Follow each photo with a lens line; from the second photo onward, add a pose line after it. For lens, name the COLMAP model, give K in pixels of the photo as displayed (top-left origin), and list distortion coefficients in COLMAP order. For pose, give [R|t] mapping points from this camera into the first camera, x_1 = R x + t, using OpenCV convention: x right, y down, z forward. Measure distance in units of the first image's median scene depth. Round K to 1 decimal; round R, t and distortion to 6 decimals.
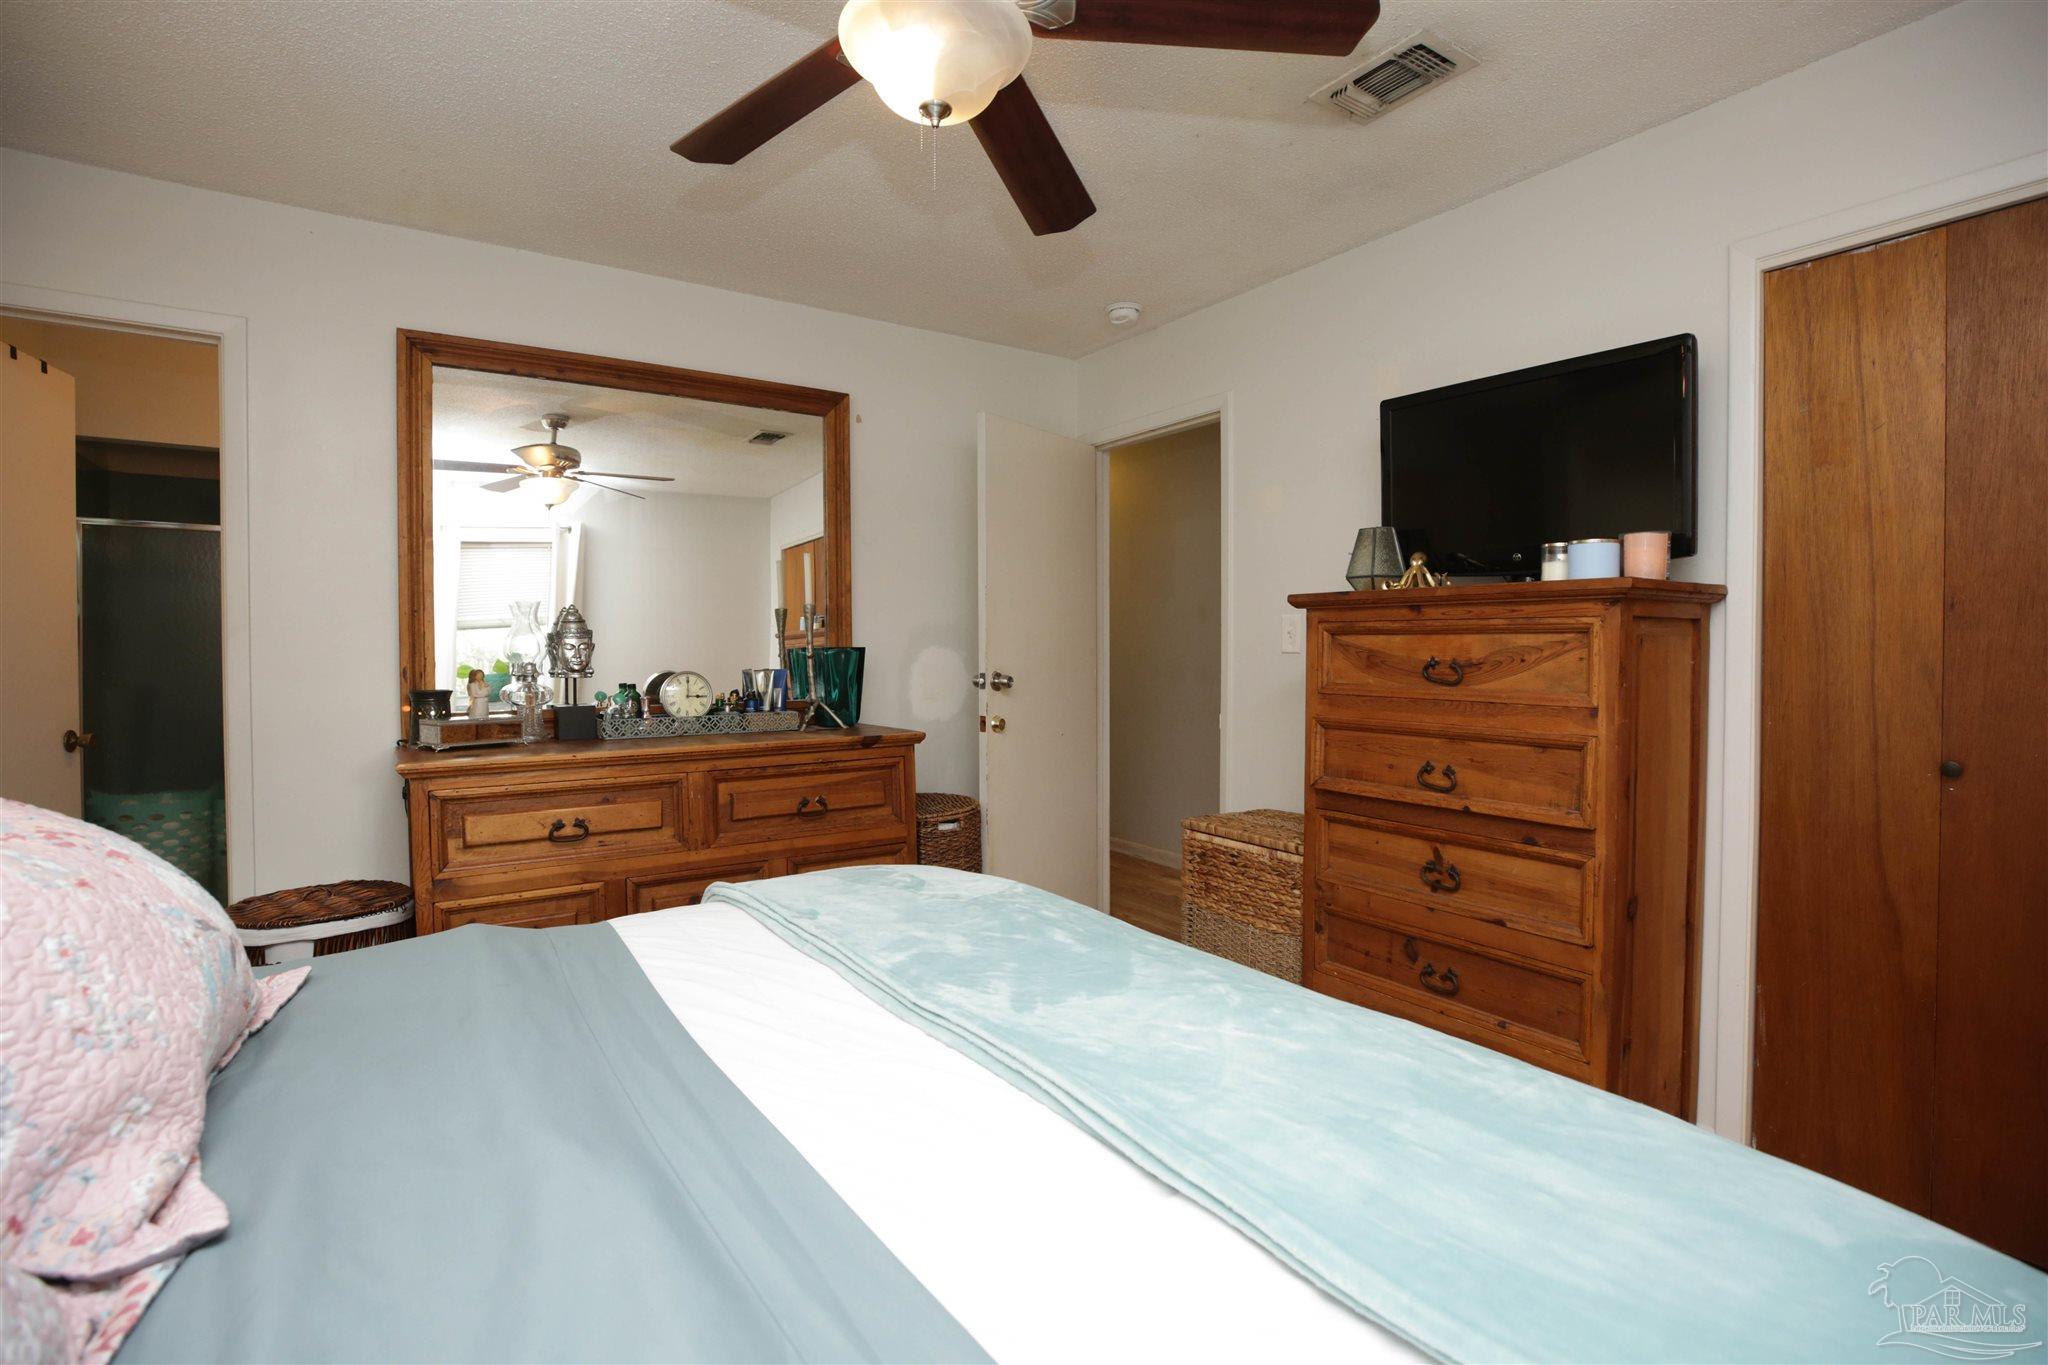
lens RADIAL K [[952.6, 0, 1021.3], [0, 952.6, 673.5], [0, 0, 1]] dist [-0.029034, 0.006928]
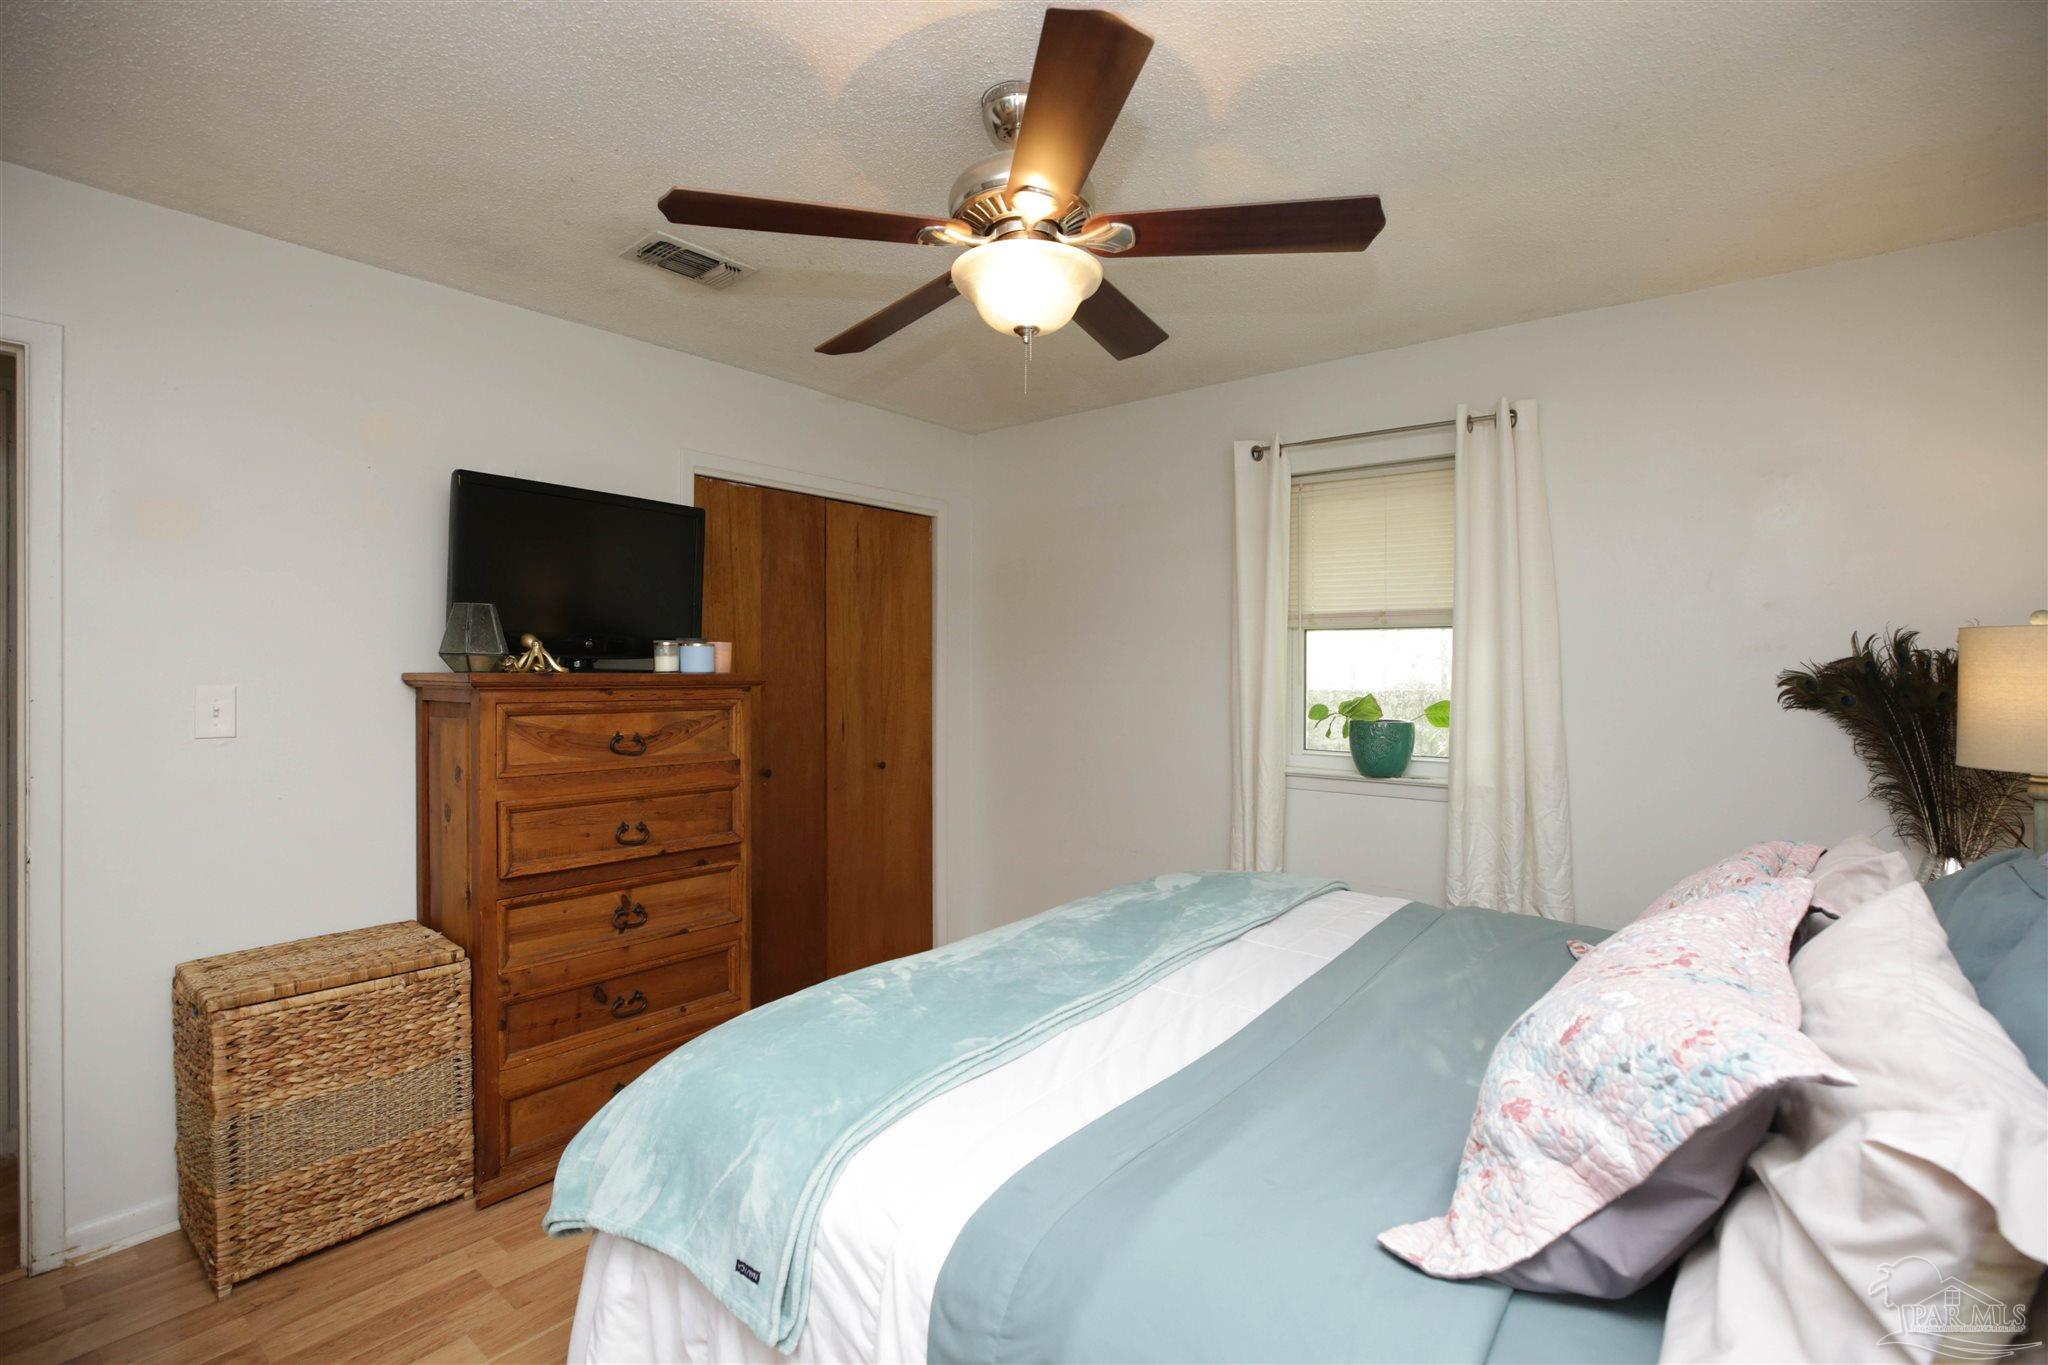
lens RADIAL K [[952.6, 0, 1021.0], [0, 952.6, 671.9], [0, 0, 1]] dist [-0.029034, 0.006928]
pose [[-0.292154, -0.003648, 0.956364, -0.839285], [0.023738, 0.999657, 0.011065, -0.094817], [-0.956077, 0.025935, -0.291967, 0.876583]]
